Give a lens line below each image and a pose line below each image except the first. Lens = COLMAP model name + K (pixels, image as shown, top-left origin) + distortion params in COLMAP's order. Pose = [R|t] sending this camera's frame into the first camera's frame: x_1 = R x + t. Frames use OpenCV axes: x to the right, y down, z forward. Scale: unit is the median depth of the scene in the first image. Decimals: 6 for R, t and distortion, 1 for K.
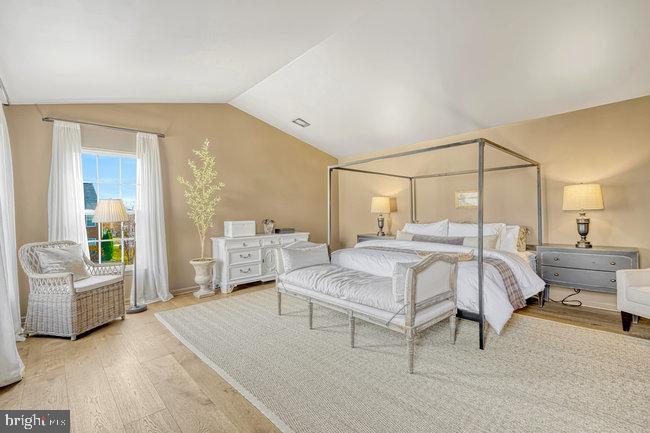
lens RADIAL K [[298.4, 0, 325.1], [0, 298.4, 217.3], [0, 0, 1]] dist [0.001247, -0.001230]
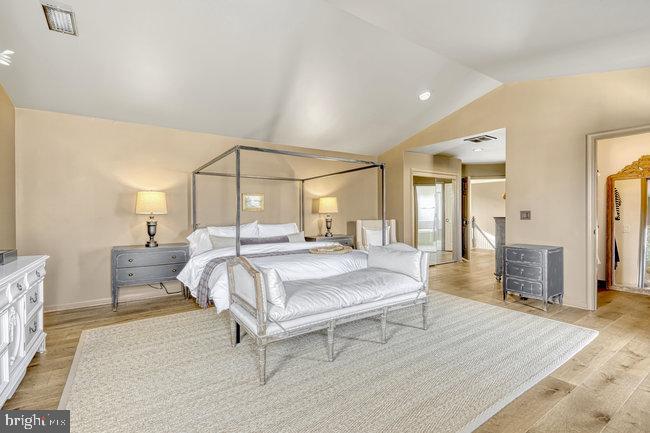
lens RADIAL K [[298.4, 0, 325.1], [0, 298.4, 214.4], [0, 0, 1]] dist [0.001247, -0.001230]
pose [[0.146512, 0.011916, 0.989137, -0.453478], [0.010710, 0.999850, -0.013632, 0.000867], [-0.989151, 0.012591, 0.146362, 0.490663]]
